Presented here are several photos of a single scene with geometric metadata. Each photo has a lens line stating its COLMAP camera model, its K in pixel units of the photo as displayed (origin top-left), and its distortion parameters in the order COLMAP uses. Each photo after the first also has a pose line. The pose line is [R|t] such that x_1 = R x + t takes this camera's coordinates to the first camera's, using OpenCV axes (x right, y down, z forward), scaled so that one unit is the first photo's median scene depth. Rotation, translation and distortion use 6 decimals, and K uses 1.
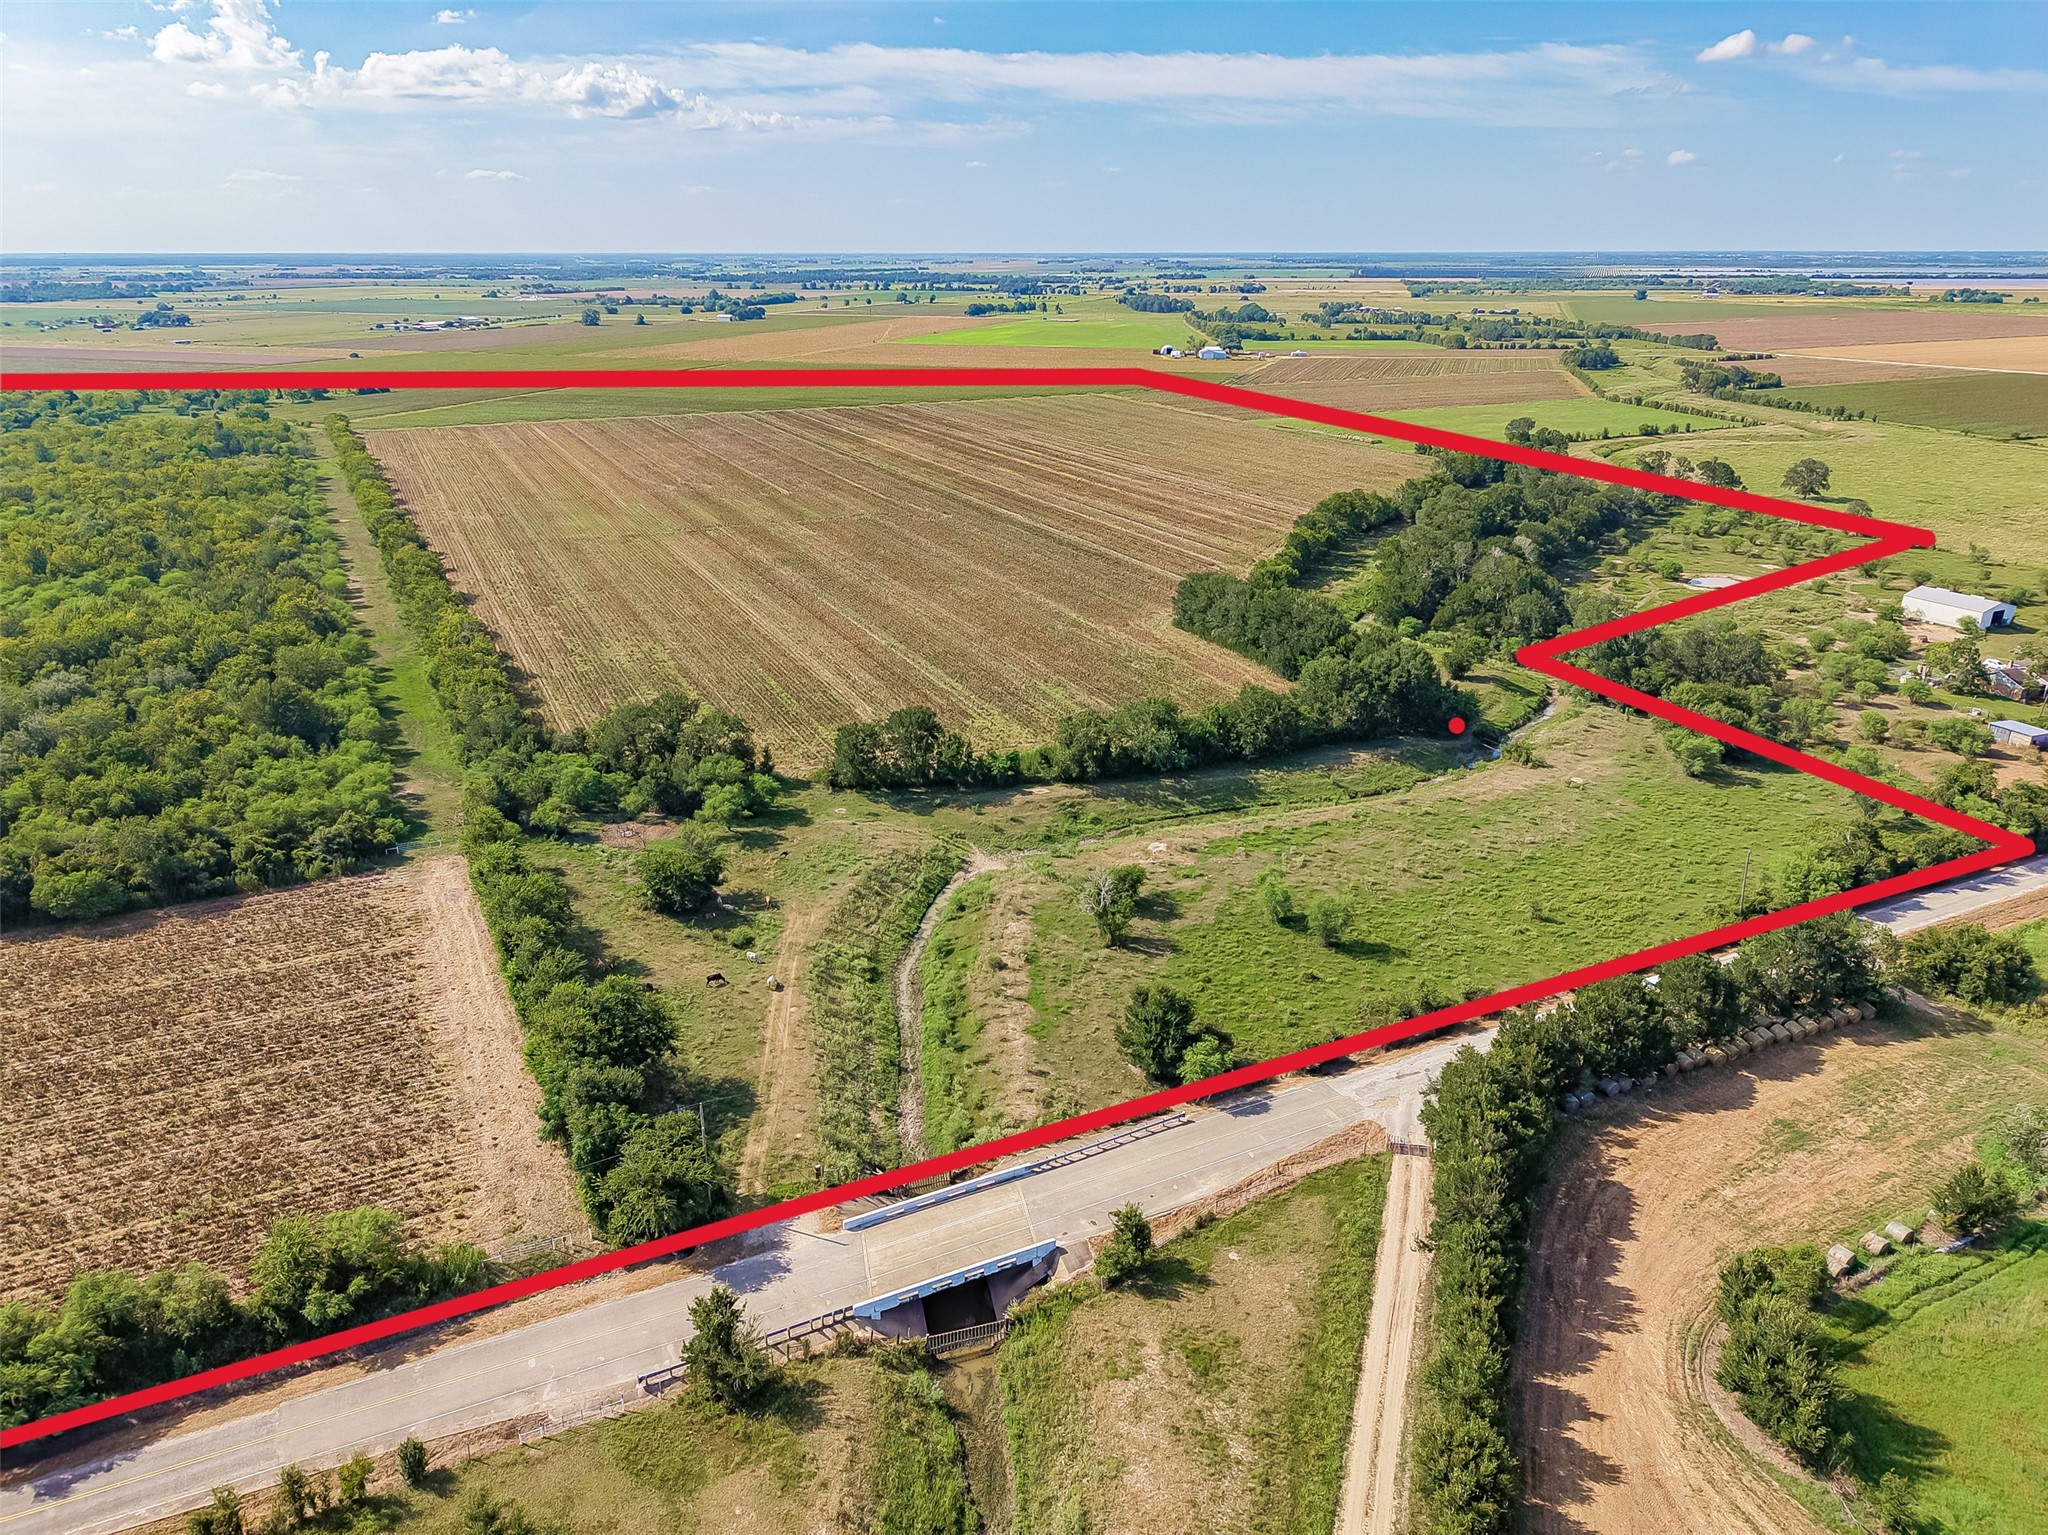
lens RADIAL K [[1373.3, 0, 1023.5], [0, 1373.3, 783.3], [0, 0, 1]] dist [0.029556, -0.022339]
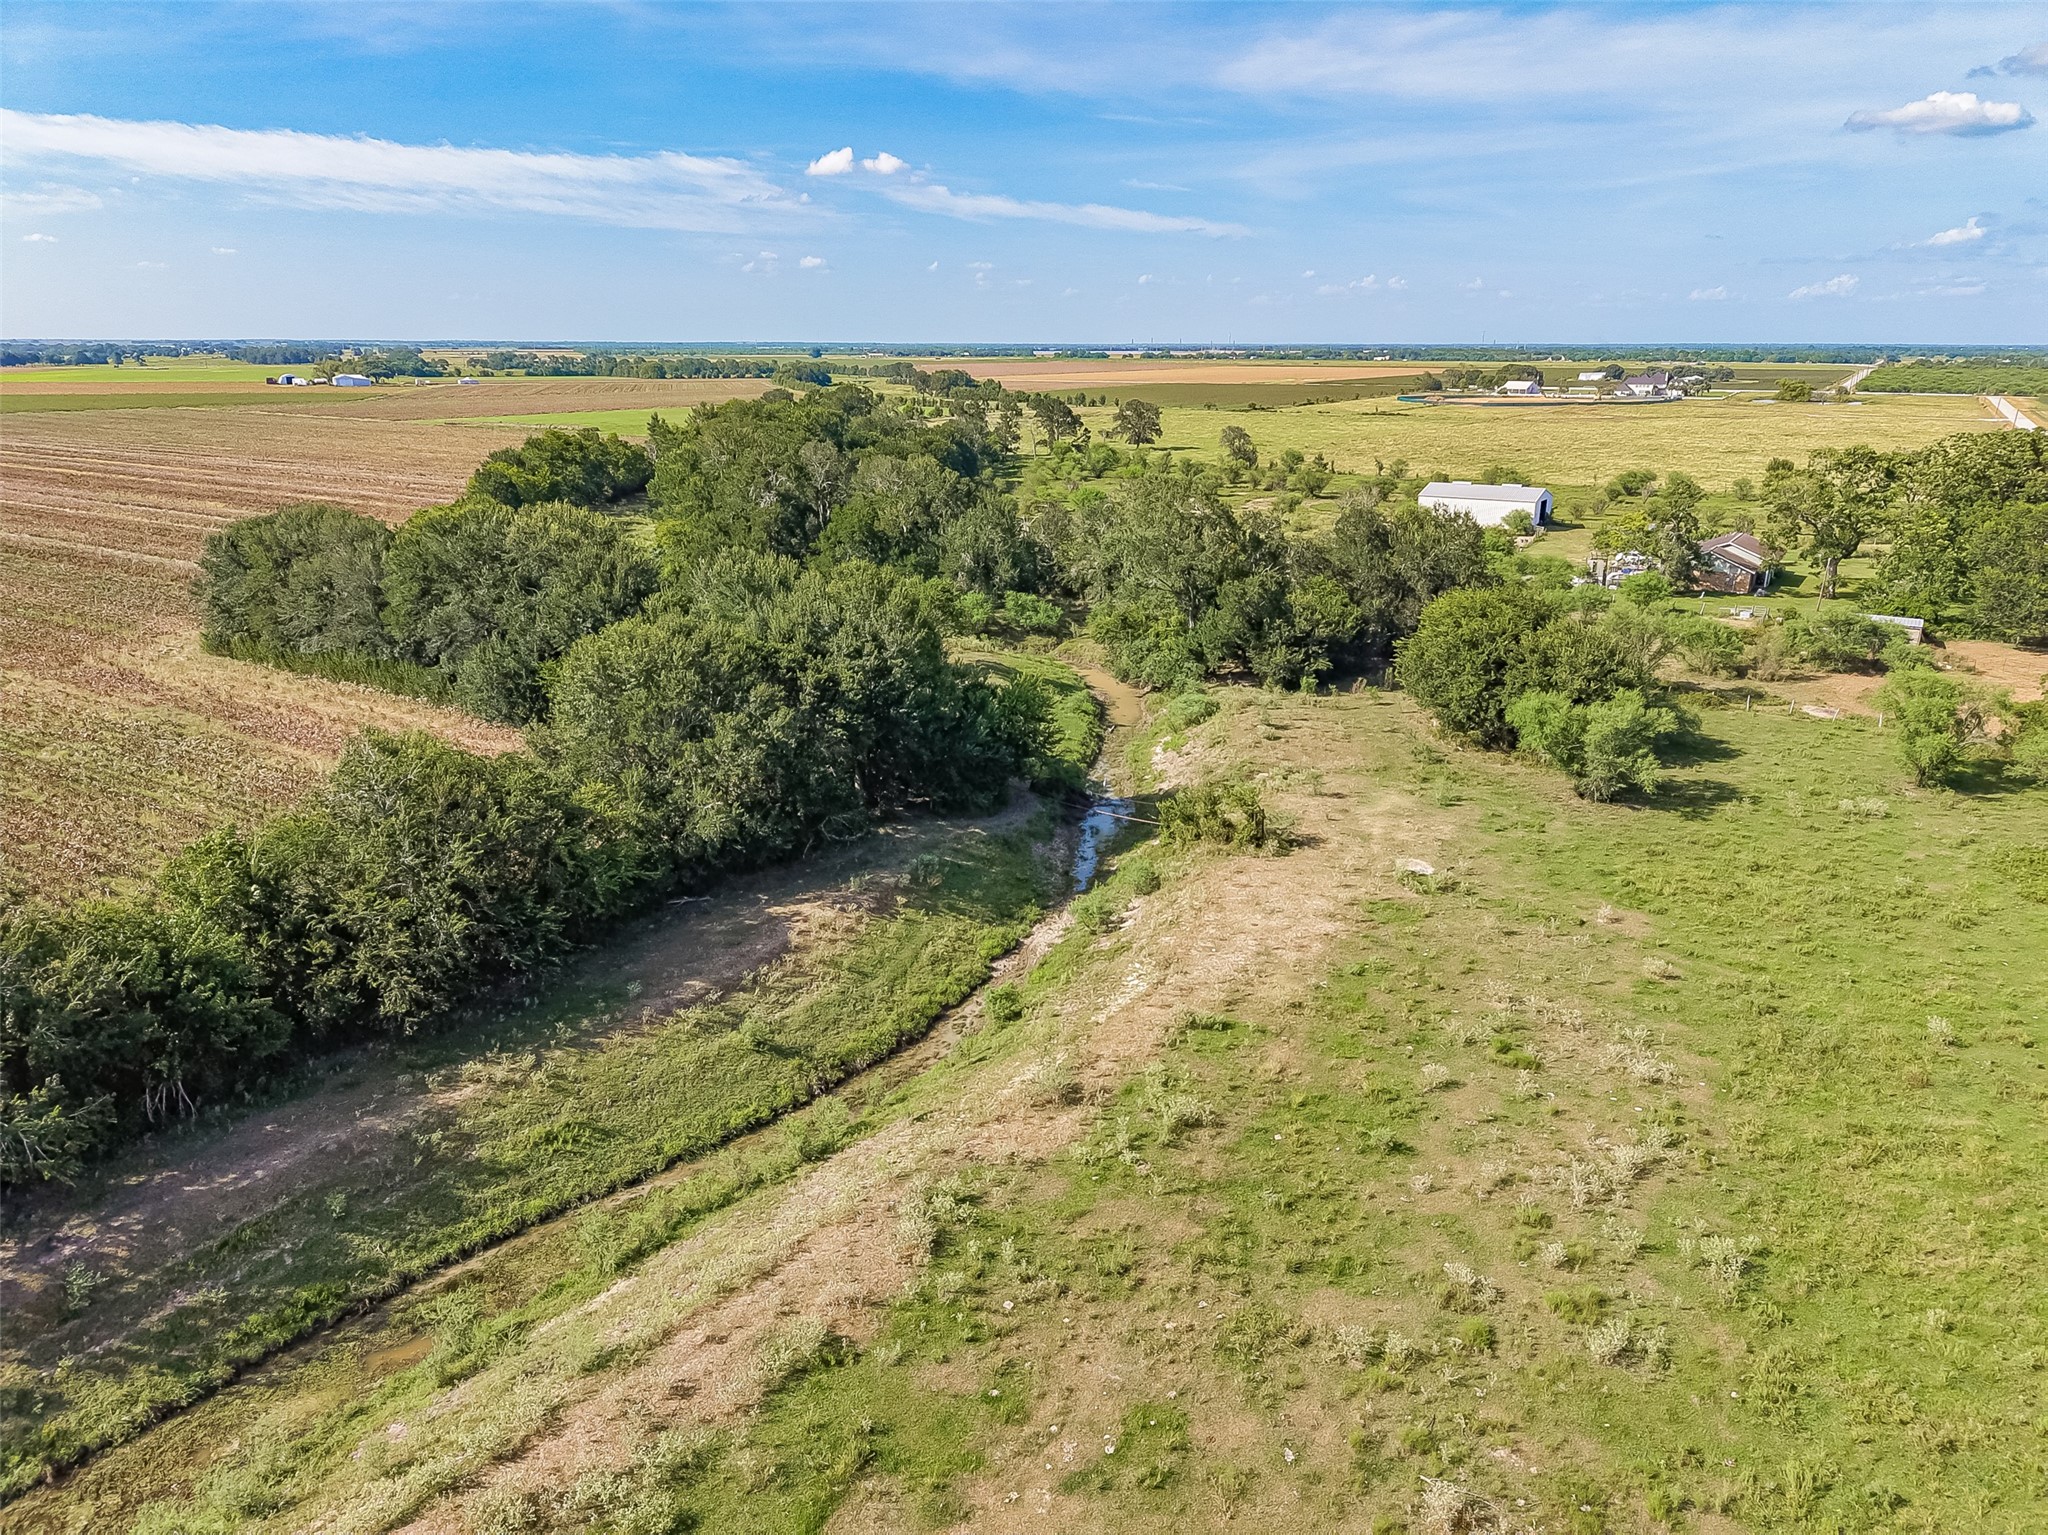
lens RADIAL K [[1373.3, 0, 1025.2], [0, 1373.3, 776.2], [0, 0, 1]] dist [0.029556, -0.022339]
pose [[0.848184, -0.157408, 0.505773, 0.134001], [0.190006, 0.981695, -0.013116, -0.036283], [-0.494450, 0.107225, 0.862567, 0.693672]]
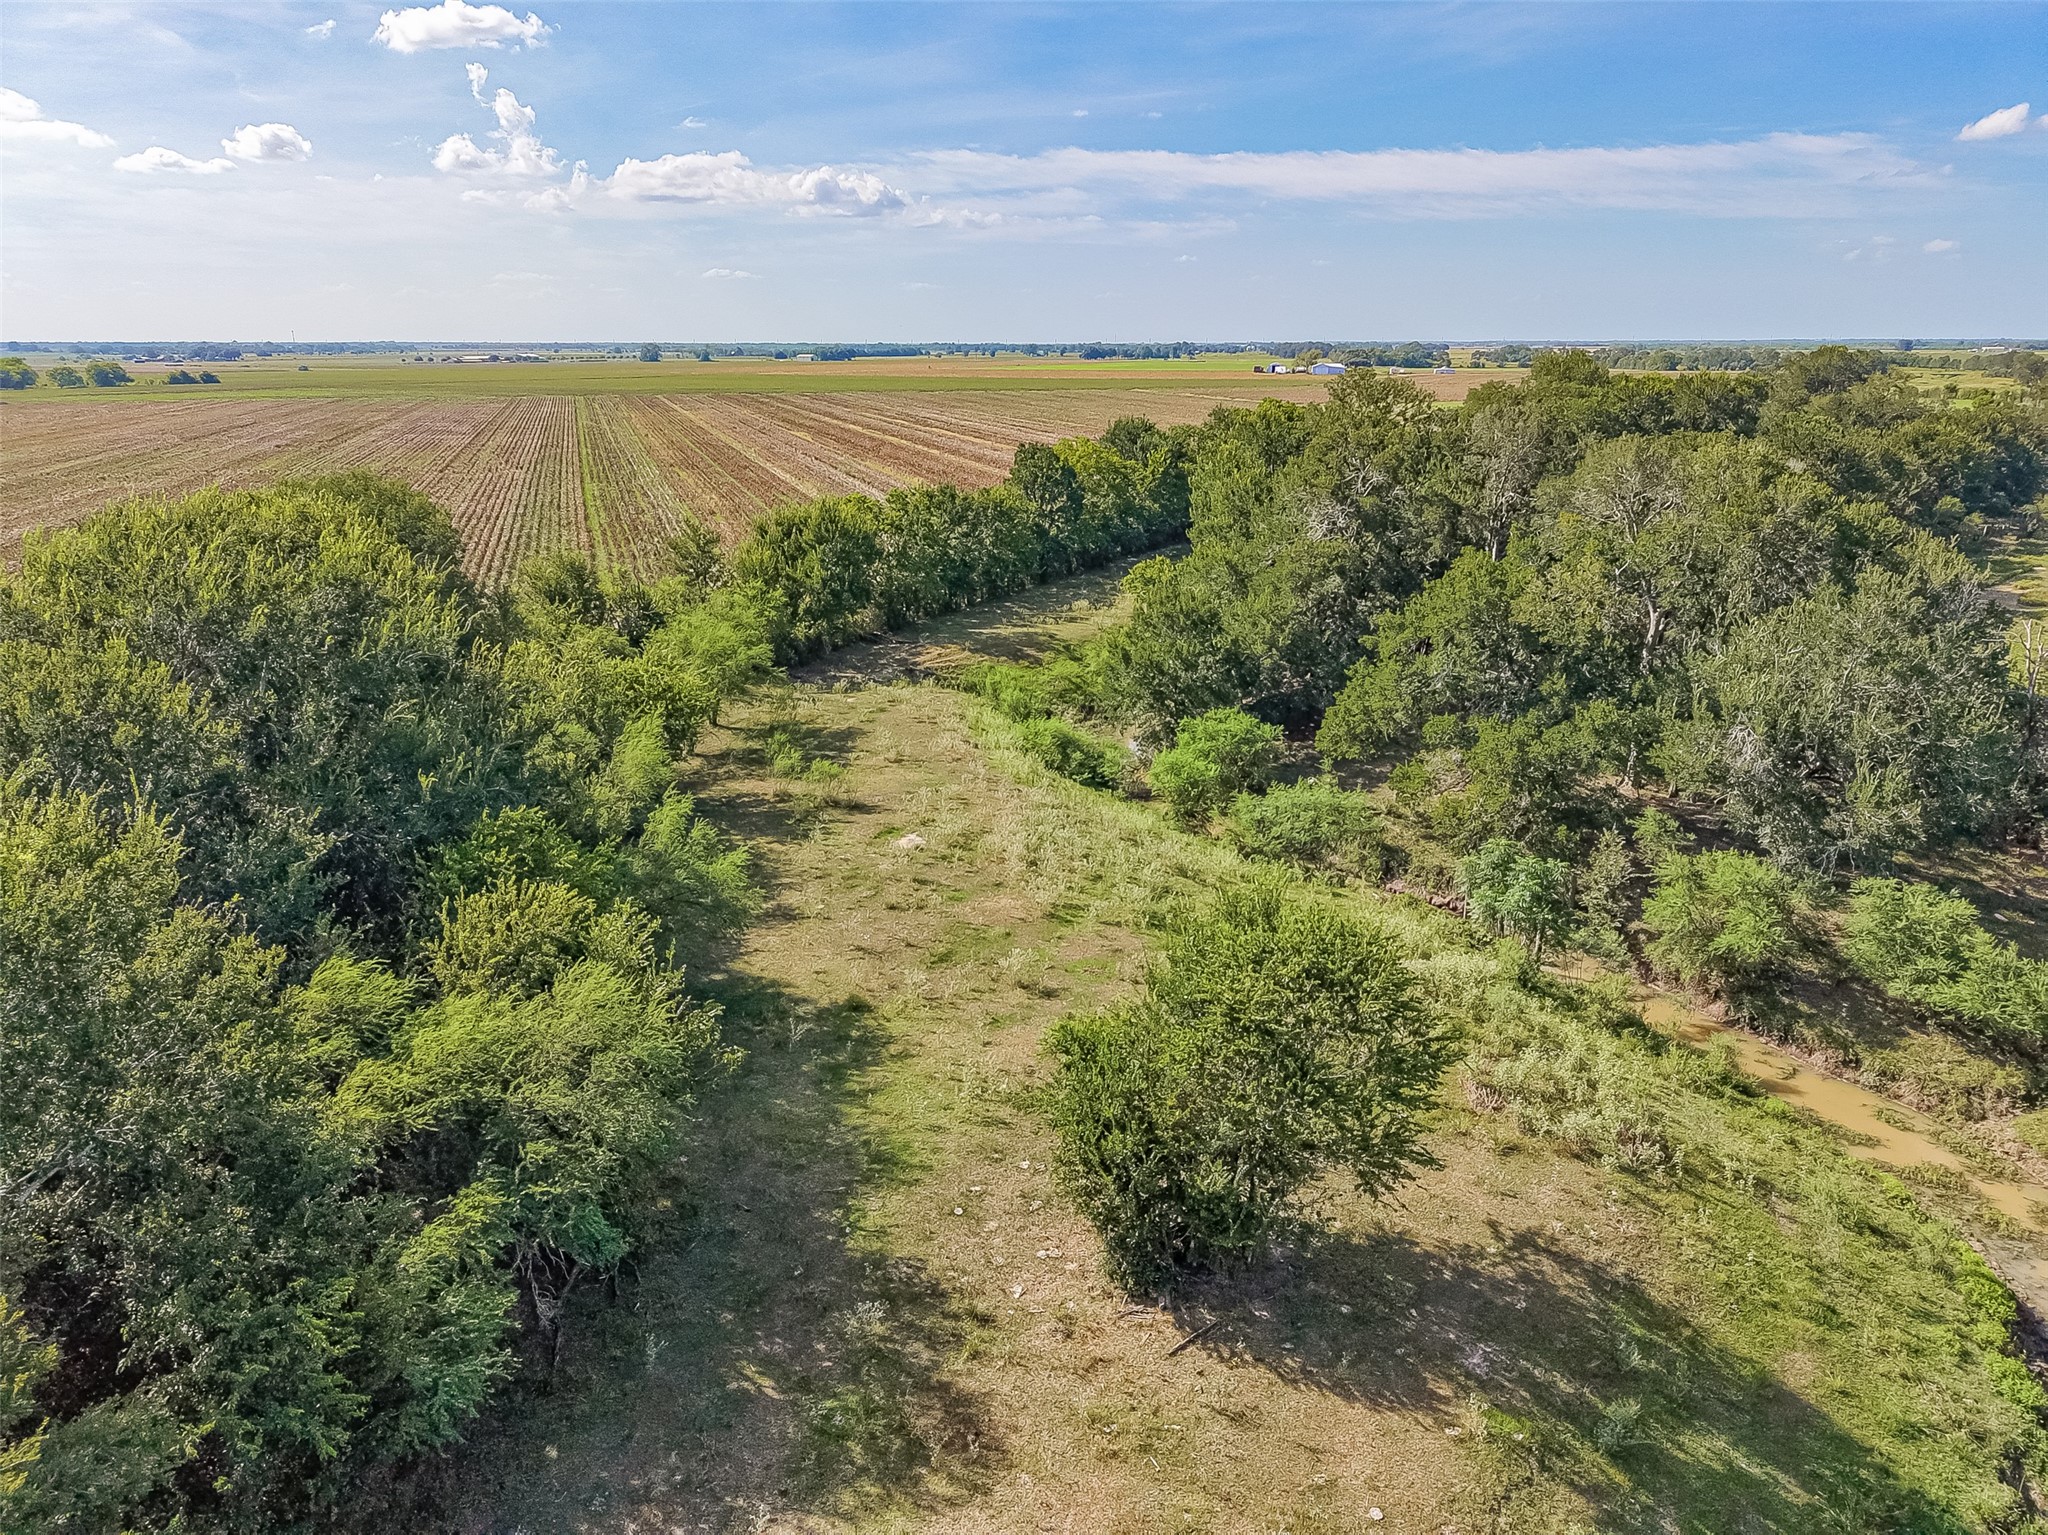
lens RADIAL K [[1373.3, 0, 1018.7], [0, 1373.3, 770.7], [0, 0, 1]] dist [0.029556, -0.022339]
pose [[0.989837, 0.041756, -0.135938, 0.359428], [-0.051070, 0.996528, -0.065763, -0.123242], [0.132720, 0.072037, 0.988532, 1.011764]]
